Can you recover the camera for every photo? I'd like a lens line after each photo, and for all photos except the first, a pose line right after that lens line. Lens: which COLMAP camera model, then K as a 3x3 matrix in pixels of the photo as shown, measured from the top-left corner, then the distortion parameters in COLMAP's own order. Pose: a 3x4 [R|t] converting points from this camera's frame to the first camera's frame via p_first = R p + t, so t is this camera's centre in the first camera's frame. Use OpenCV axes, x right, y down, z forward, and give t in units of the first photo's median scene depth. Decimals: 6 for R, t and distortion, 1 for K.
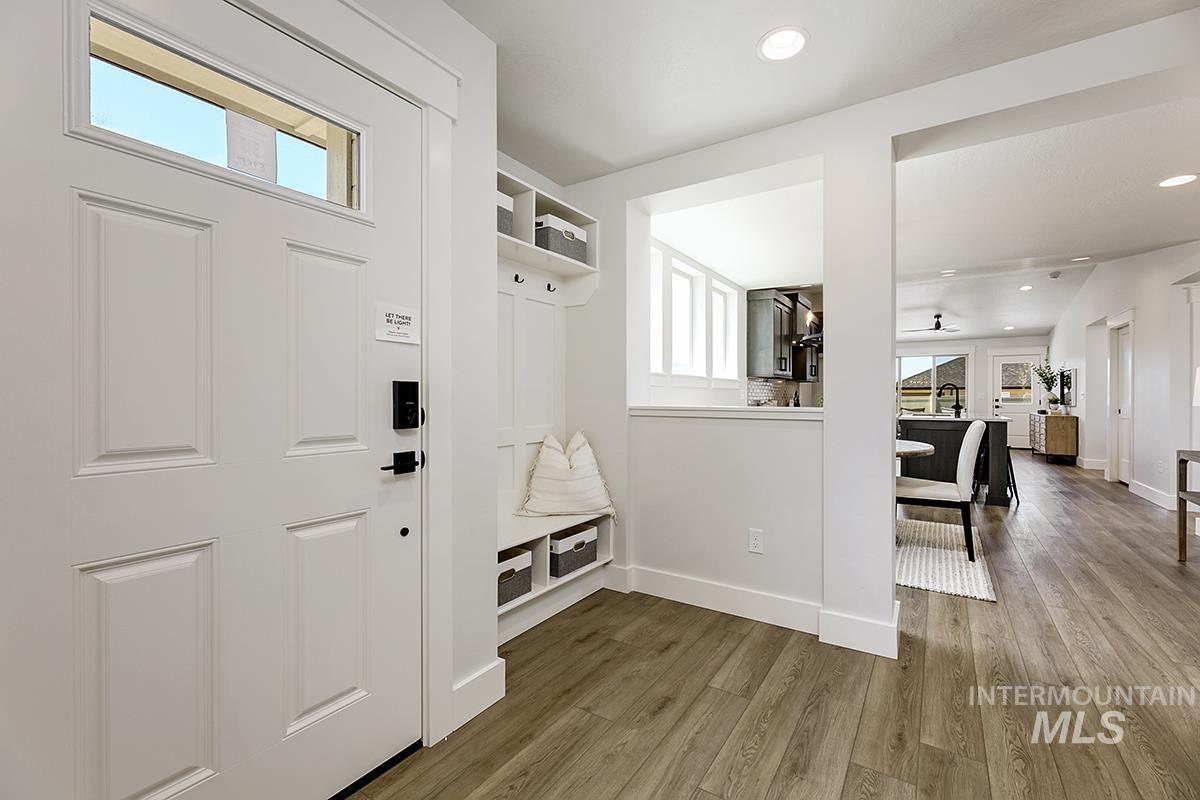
lens RADIAL K [[493.5, 0, 642.6], [0, 493.5, 400.3], [0, 0, 1]] dist [-0.001013, -0.000102]
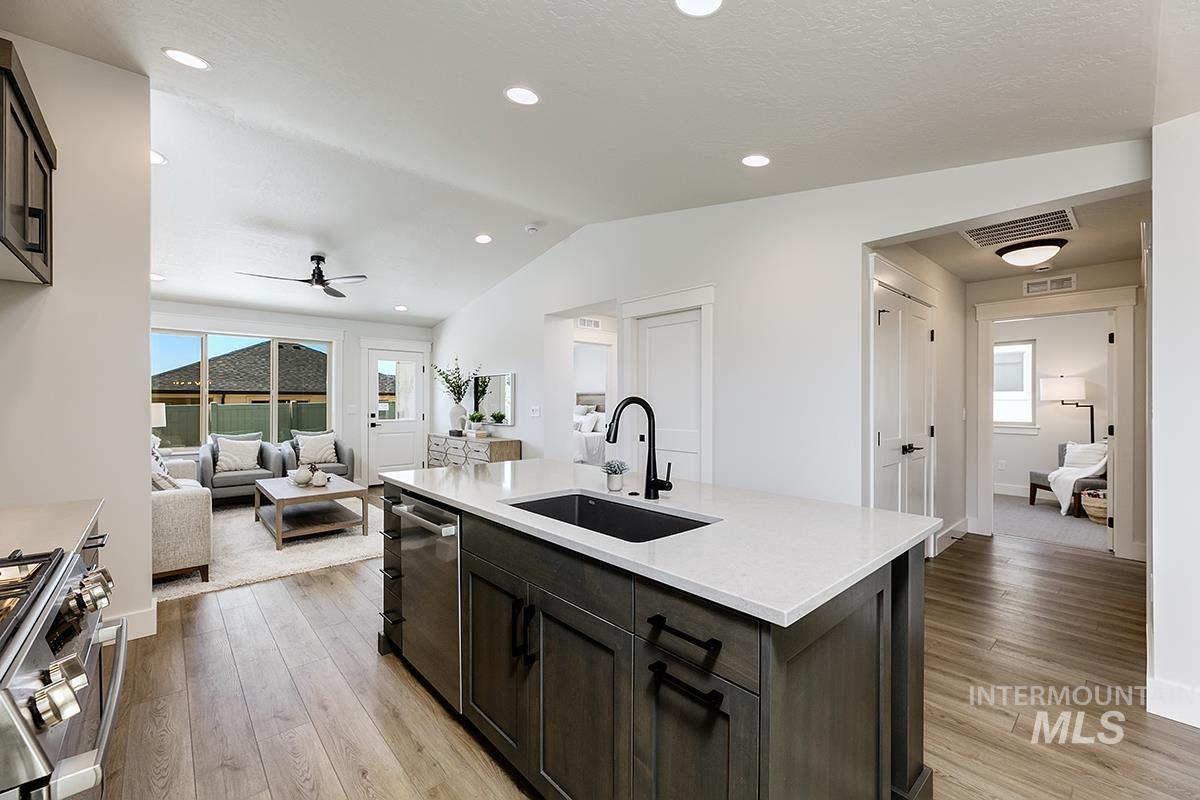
lens RADIAL K [[483.9, 0, 600.0], [0, 483.9, 400.0], [0, 0, 1]] dist [0.001747, 0.000350]
pose [[0.285258, 0.003248, 0.958445, 0.206514], [0.002467, 0.999988, -0.004123, -0.020121], [-0.958448, 0.003541, 0.285246, 0.600282]]
